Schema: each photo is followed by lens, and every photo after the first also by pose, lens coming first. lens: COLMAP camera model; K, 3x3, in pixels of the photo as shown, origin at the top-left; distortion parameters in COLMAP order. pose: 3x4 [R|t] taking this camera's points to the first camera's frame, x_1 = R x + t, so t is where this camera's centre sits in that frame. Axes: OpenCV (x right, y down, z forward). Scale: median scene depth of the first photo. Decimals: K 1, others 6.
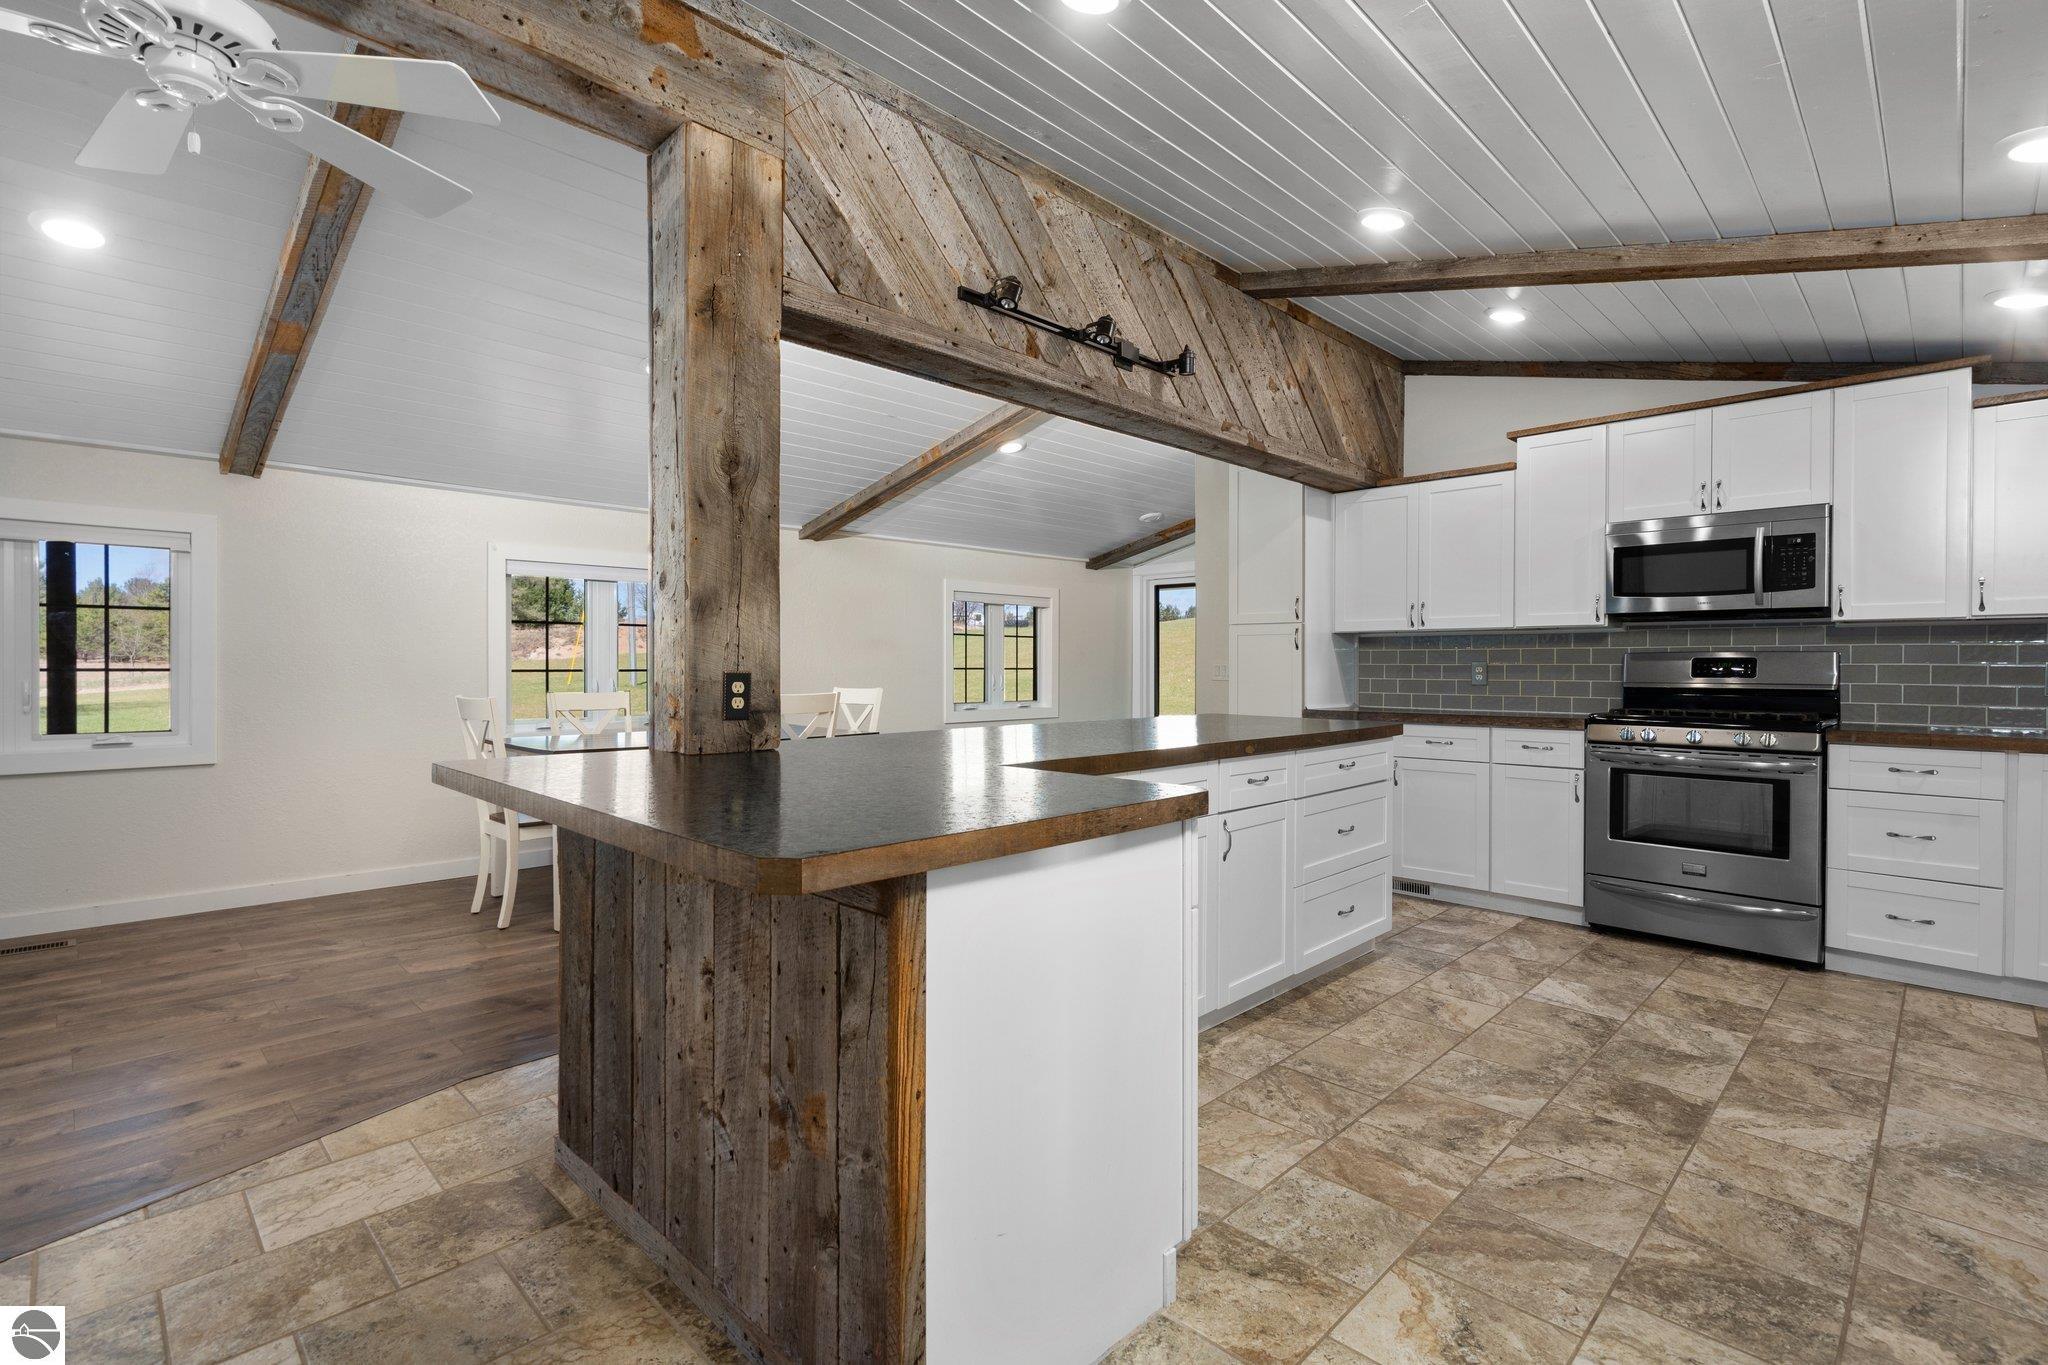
lens RADIAL K [[959.2, 0, 1017.1], [0, 959.2, 663.8], [0, 0, 1]] dist [0.000601, 0.001866]
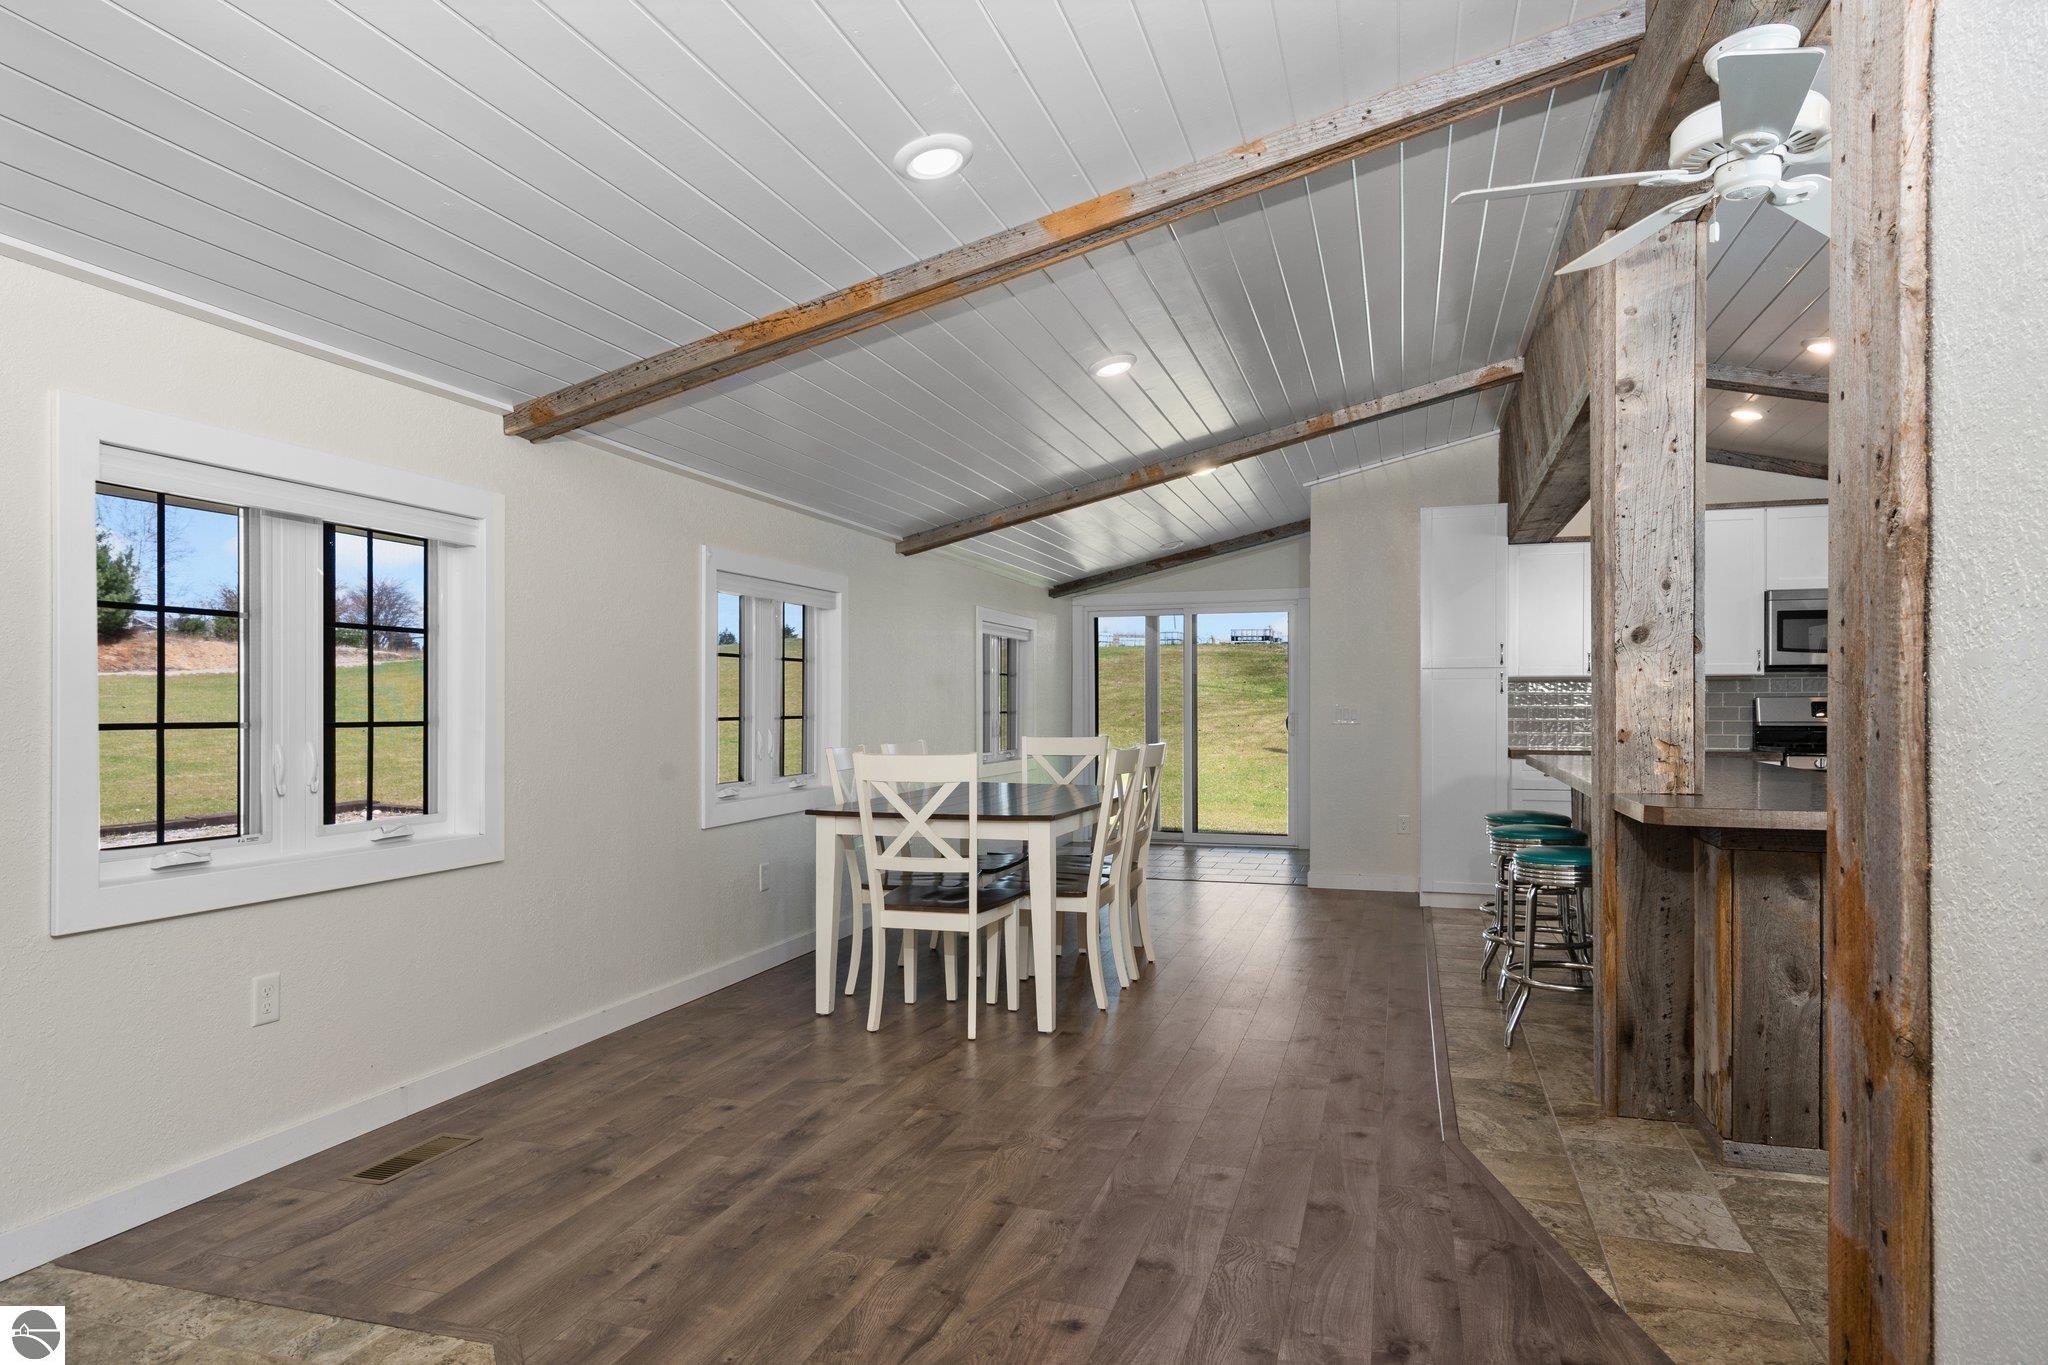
lens RADIAL K [[1209.1, 0, 1029.7], [0, 1209.1, 712.4], [0, 0, 1]] dist [-0.005366, 0.000950]
pose [[0.888279, -0.006462, 0.459259, -1.076871], [0.002700, 0.999957, 0.008848, -0.009270], [-0.459297, -0.006620, 0.888258, 0.081890]]
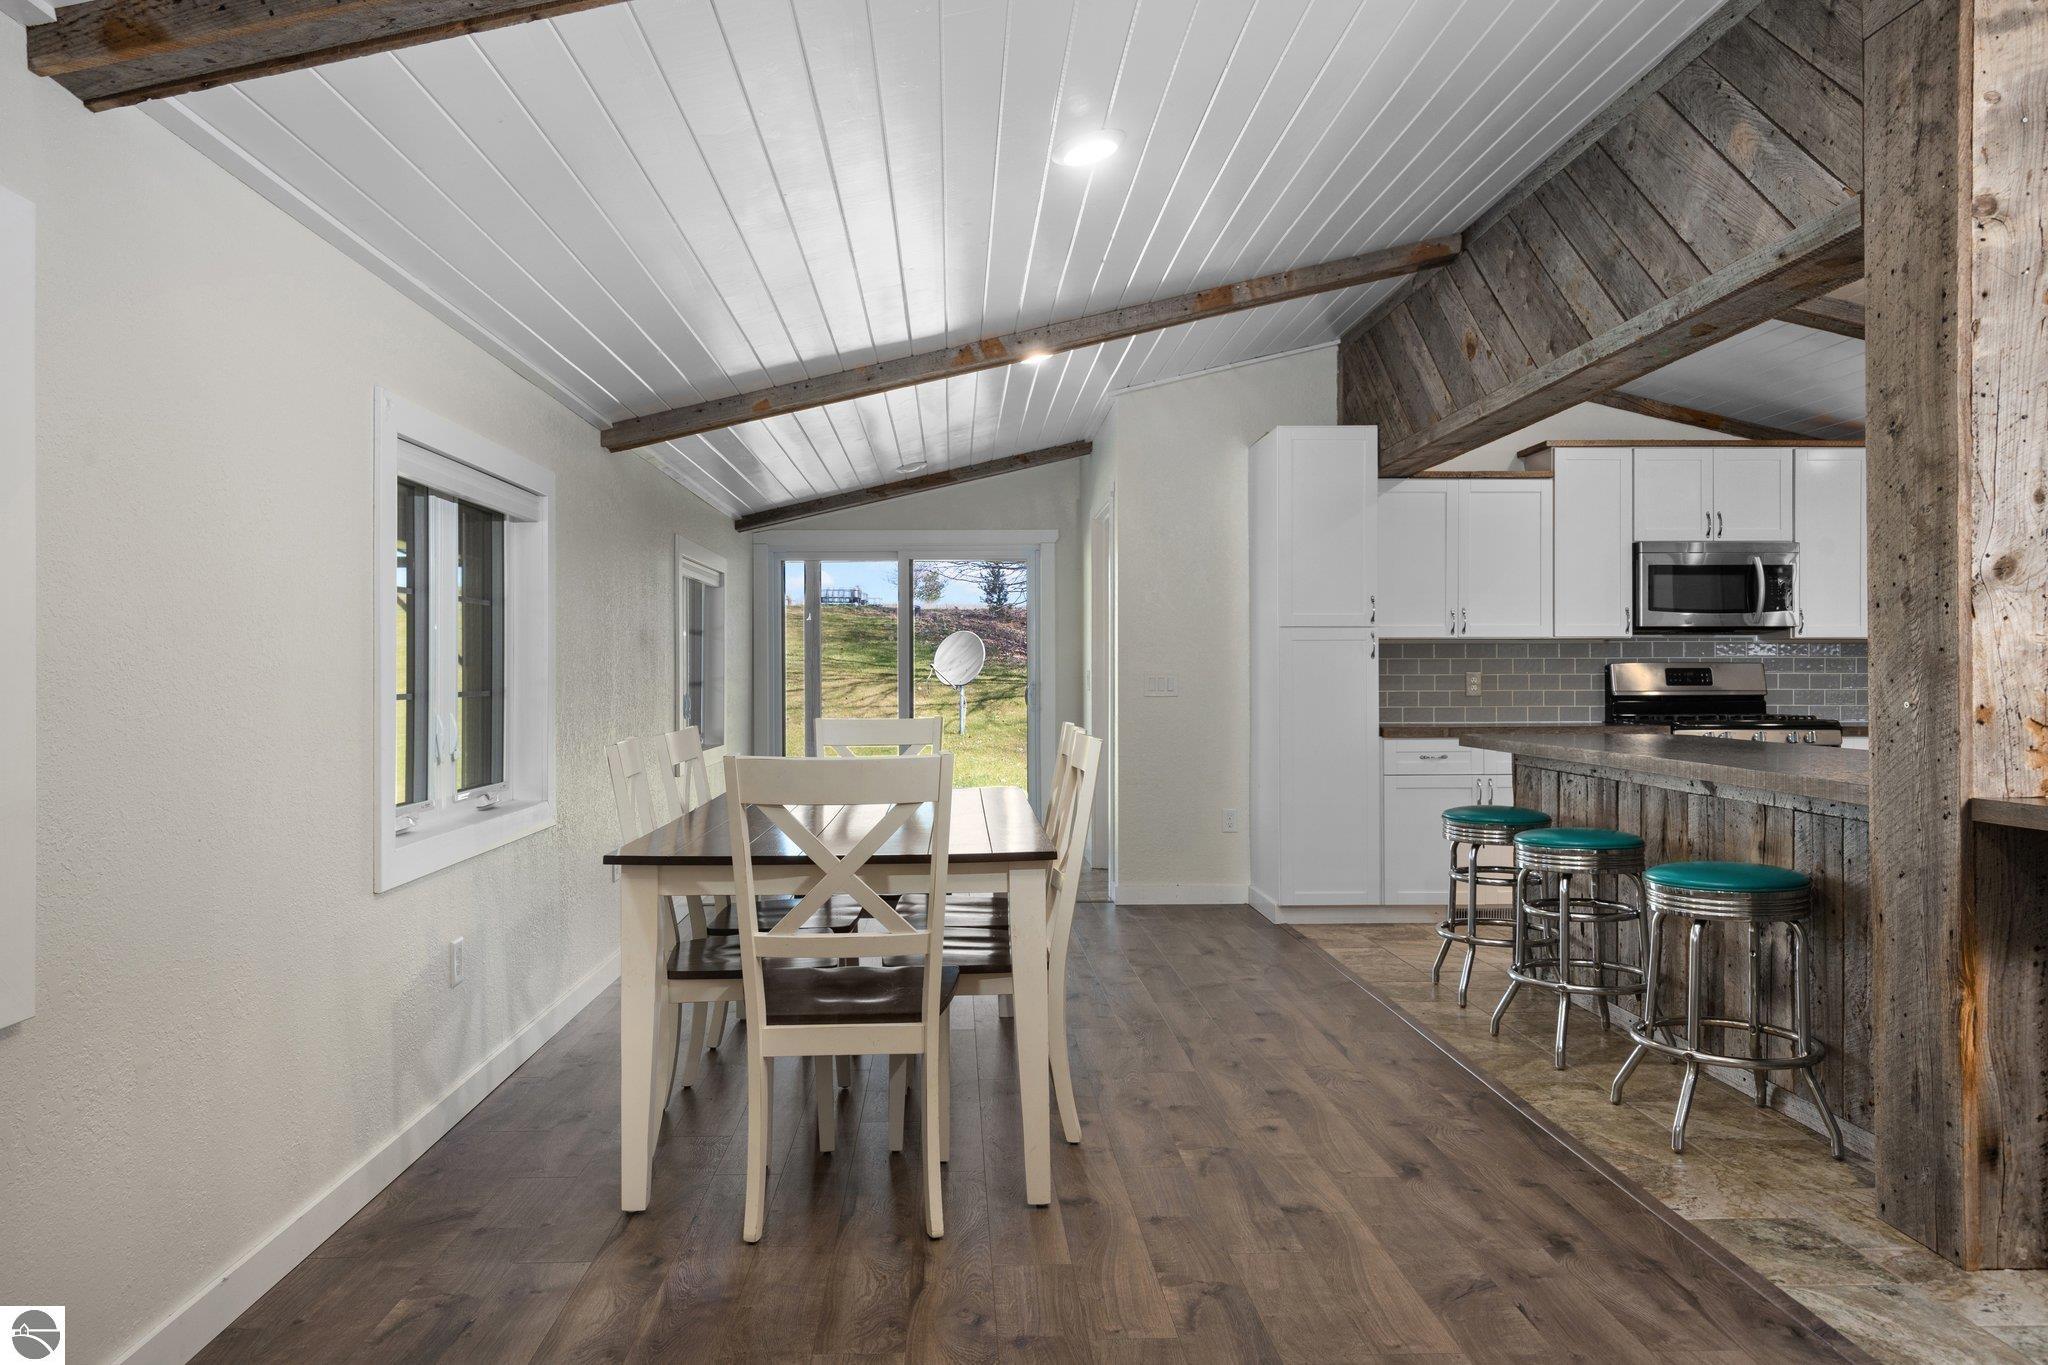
lens RADIAL K [[1335.8, 0, 992.2], [0, 1335.8, 676.4], [0, 0, 1]] dist [0.017562, -0.005410]
pose [[0.690382, -0.005763, 0.723422, -1.121353], [0.004205, 0.999983, 0.003953, -0.006718], [-0.723433, 0.000313, 0.690394, 0.574060]]
